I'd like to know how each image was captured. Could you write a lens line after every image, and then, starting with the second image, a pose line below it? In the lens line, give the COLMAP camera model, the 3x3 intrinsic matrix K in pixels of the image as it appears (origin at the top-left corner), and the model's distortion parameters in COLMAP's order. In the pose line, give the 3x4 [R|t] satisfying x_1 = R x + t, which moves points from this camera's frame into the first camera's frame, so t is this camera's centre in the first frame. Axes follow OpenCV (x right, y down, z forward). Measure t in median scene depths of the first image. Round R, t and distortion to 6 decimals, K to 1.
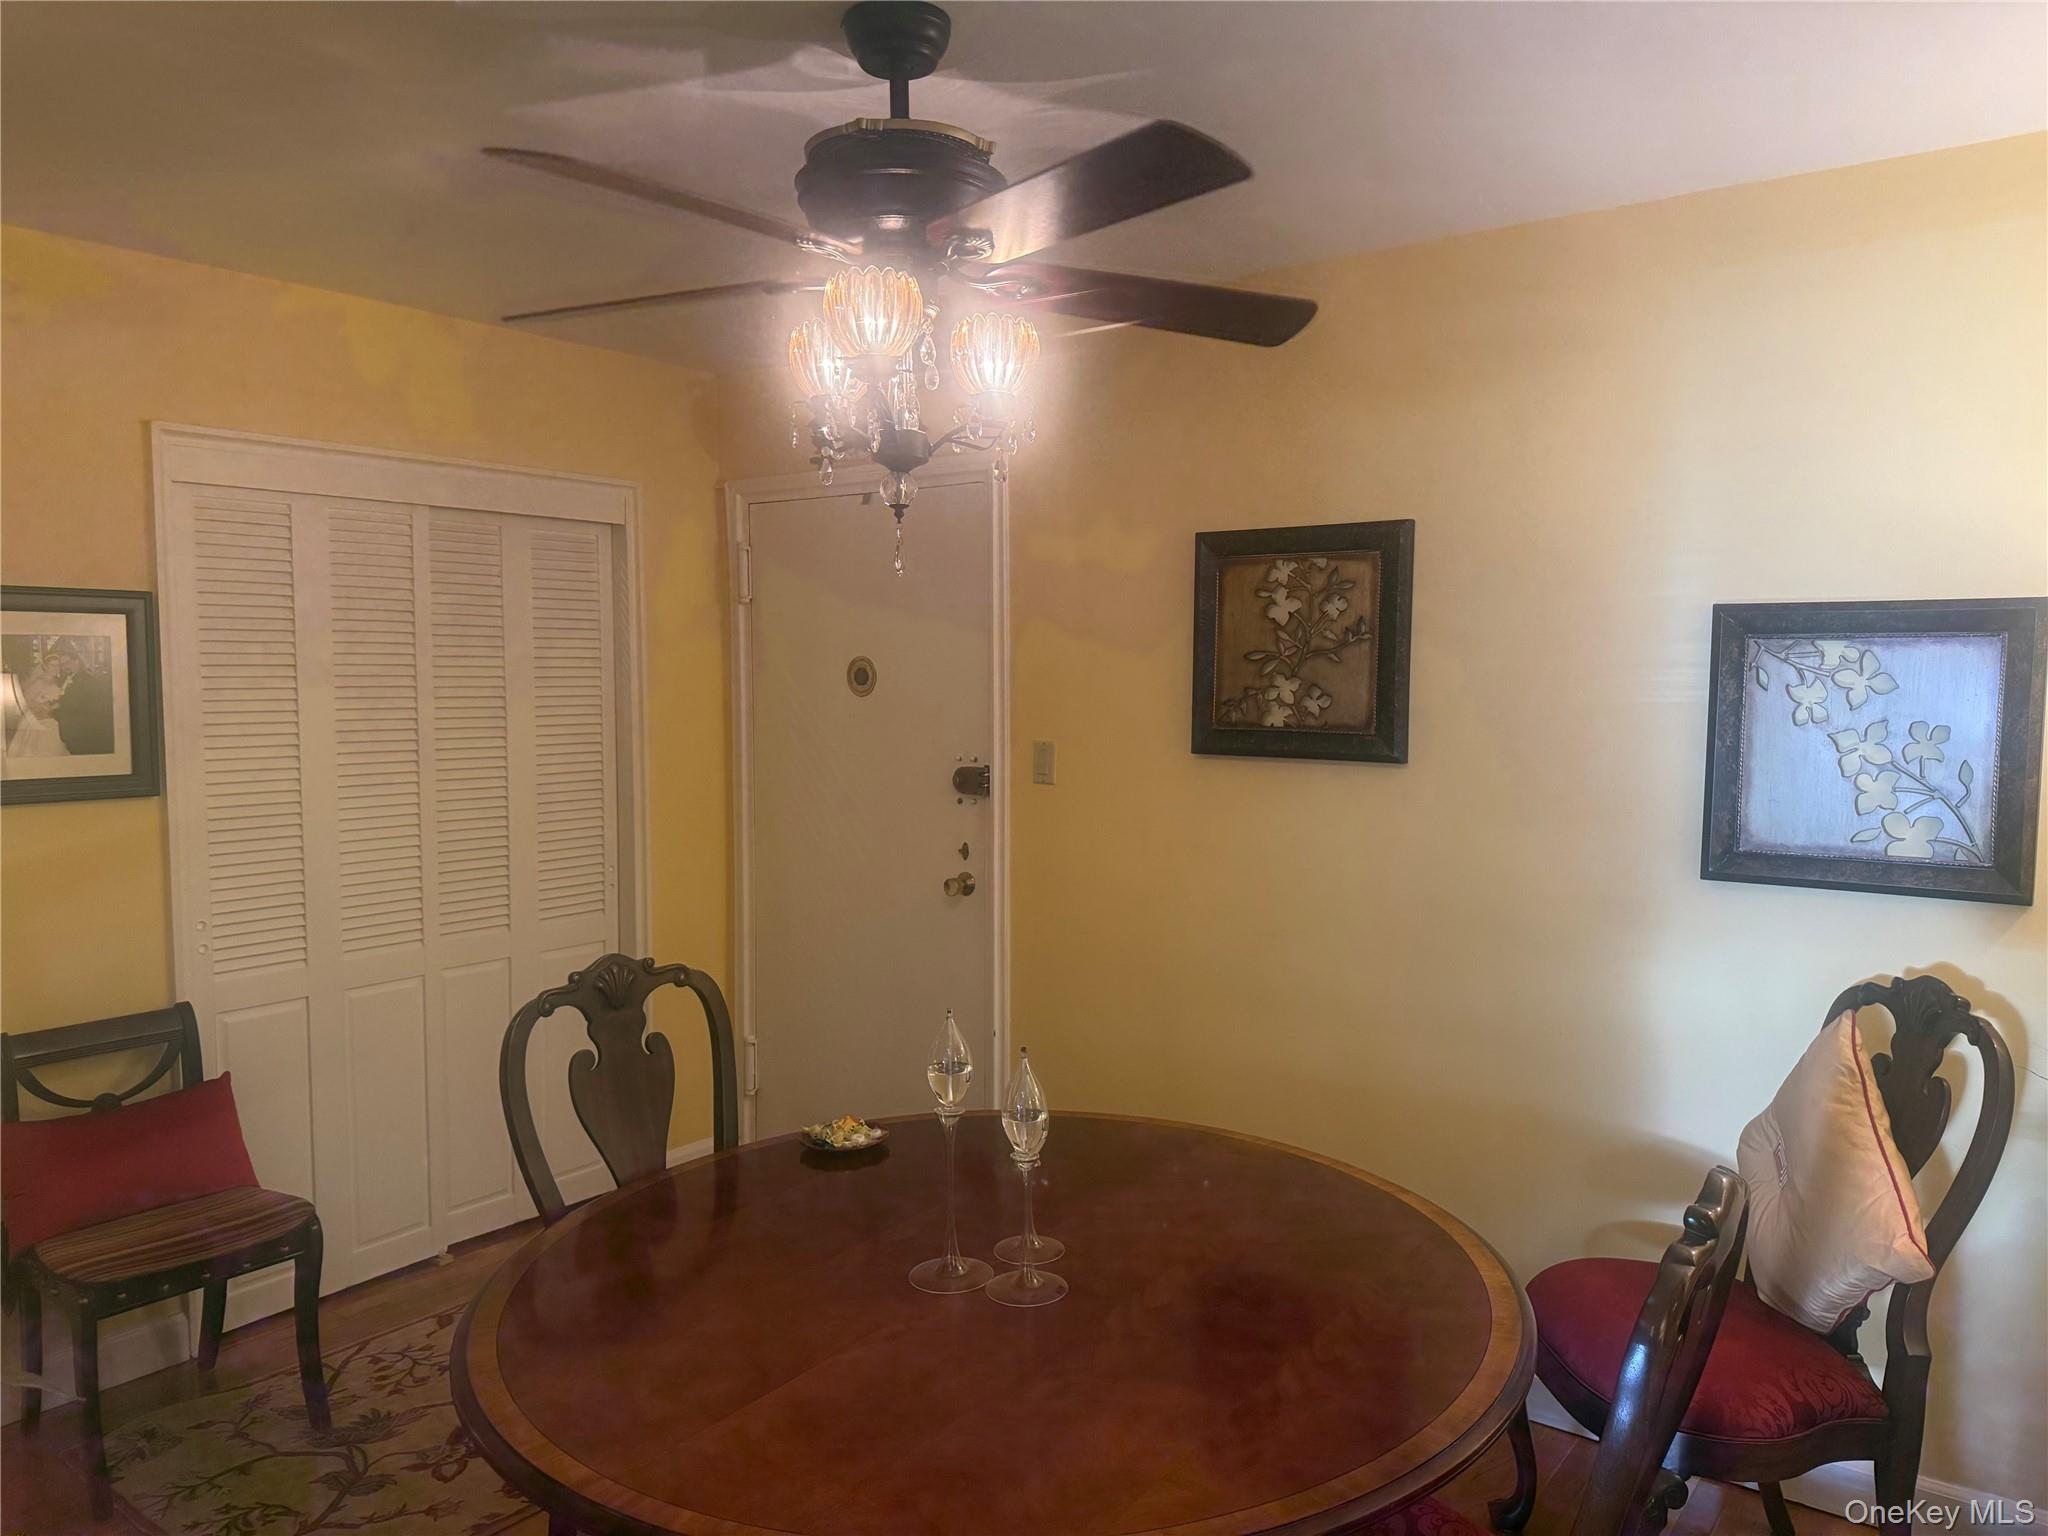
lens RADIAL K [[1409.1, 0, 1024.0], [0, 1409.1, 768.0], [0, 0, 1]] dist [0.000562, -0.000744]
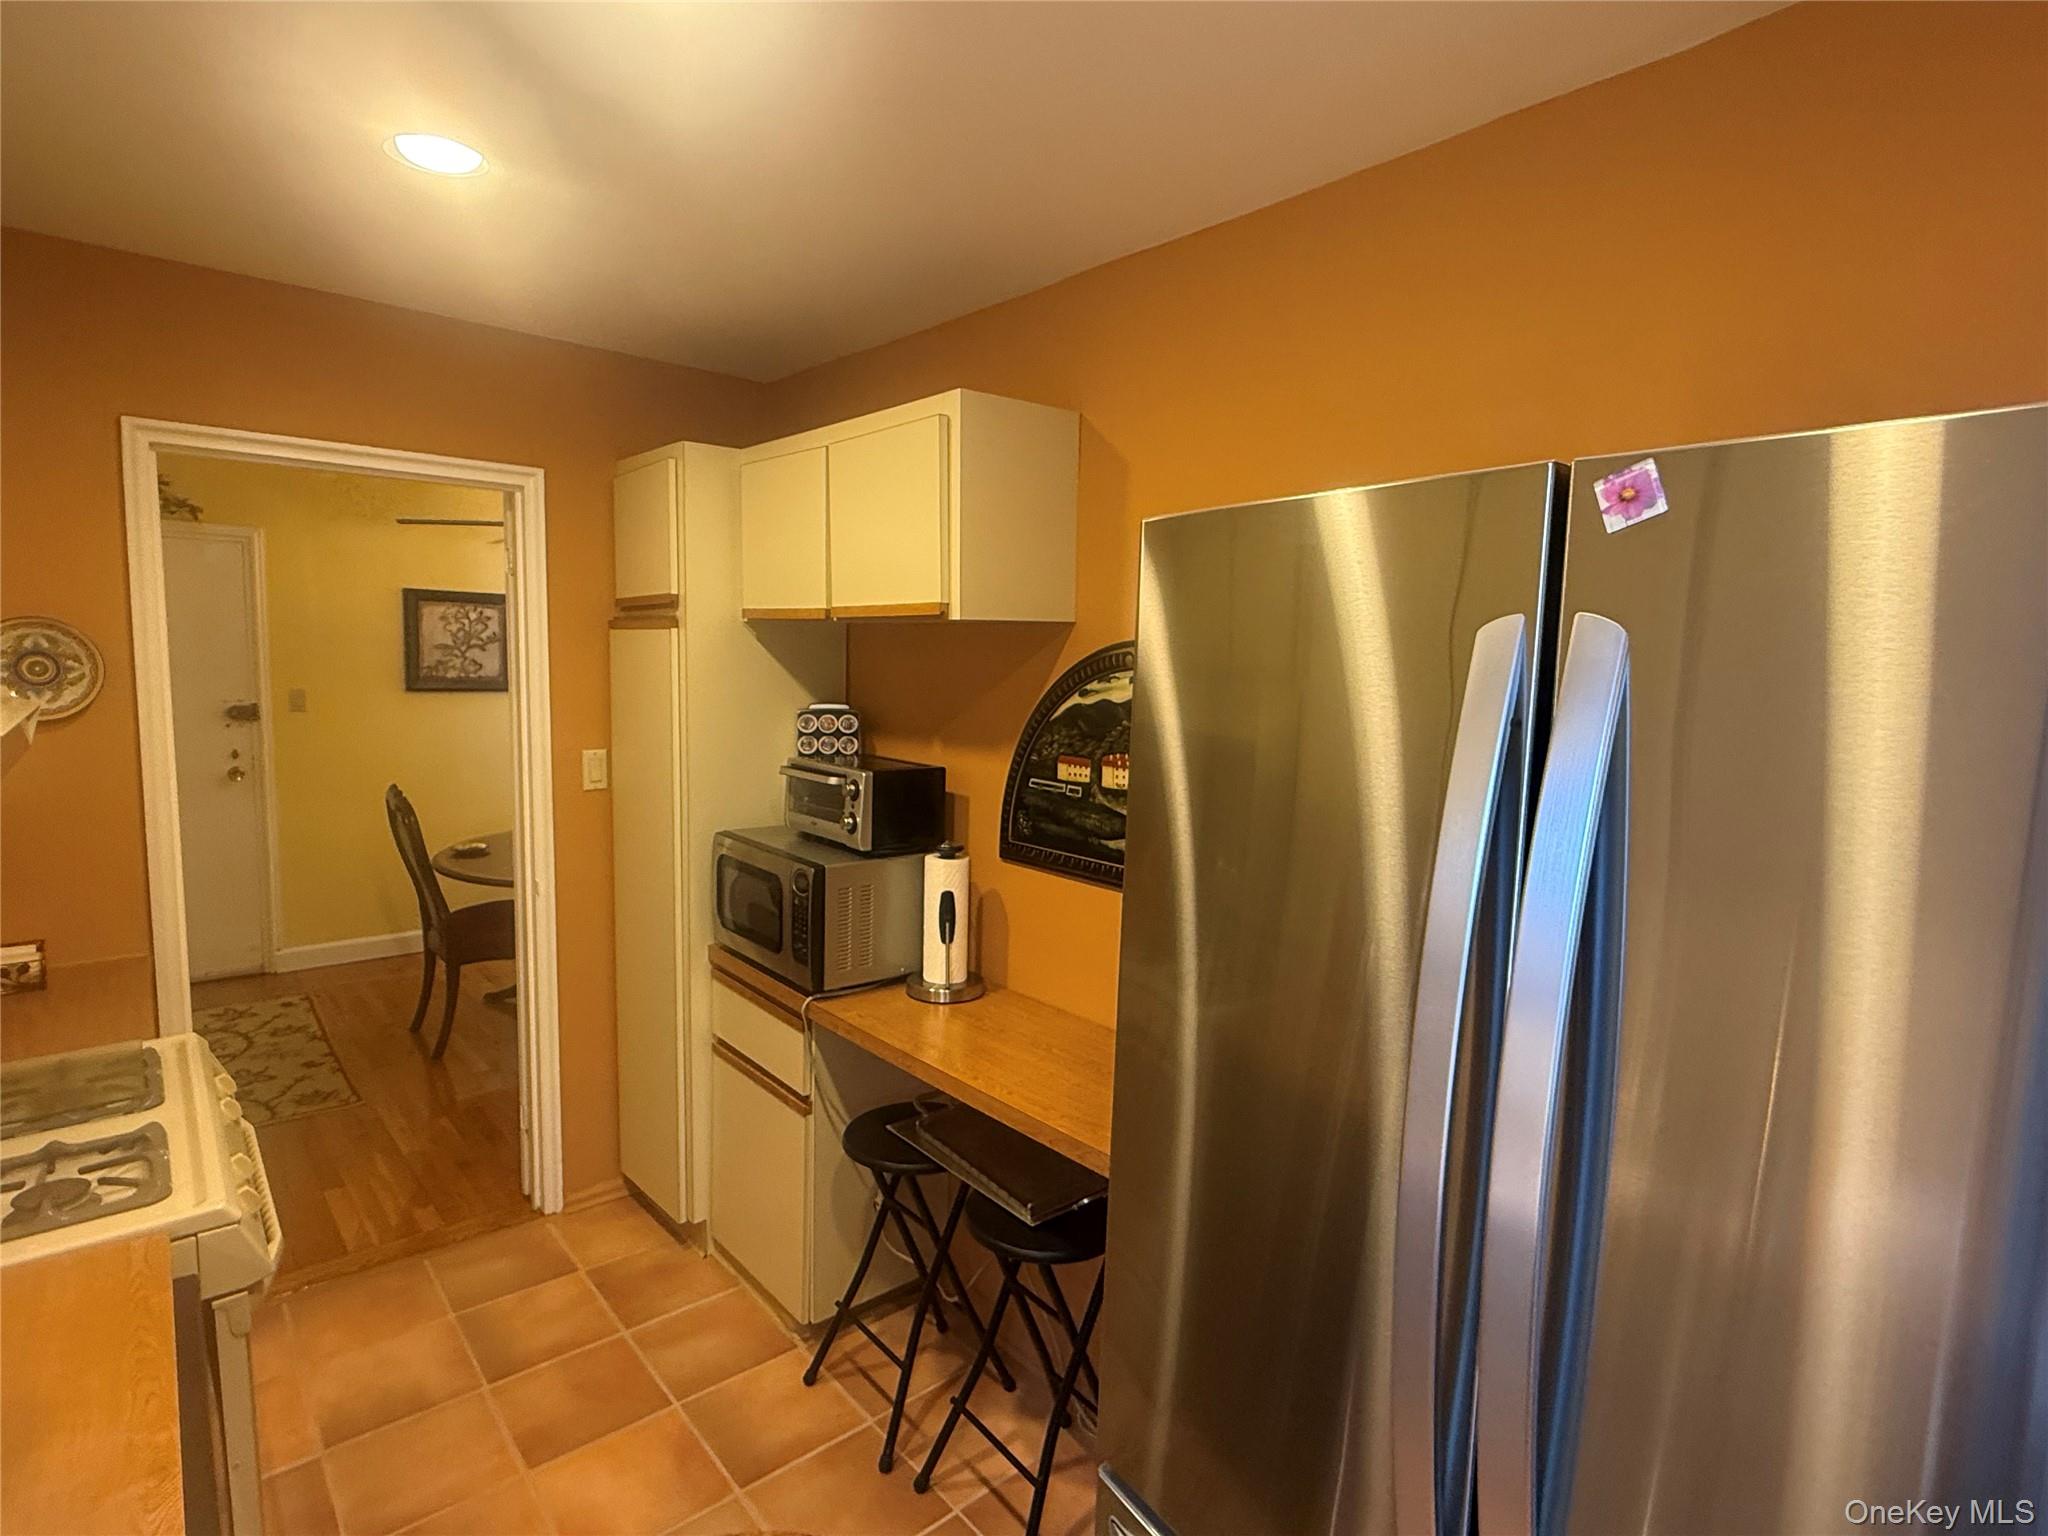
lens RADIAL K [[1061.0, 0, 1018.2], [0, 1061.0, 767.8], [0, 0, 1]] dist [0.003073, 0.000864]
pose [[0.210426, -0.100789, 0.972400, -1.314497], [0.044943, 0.994617, 0.093366, -0.004249], [-0.976576, 0.024056, 0.213823, -0.260507]]
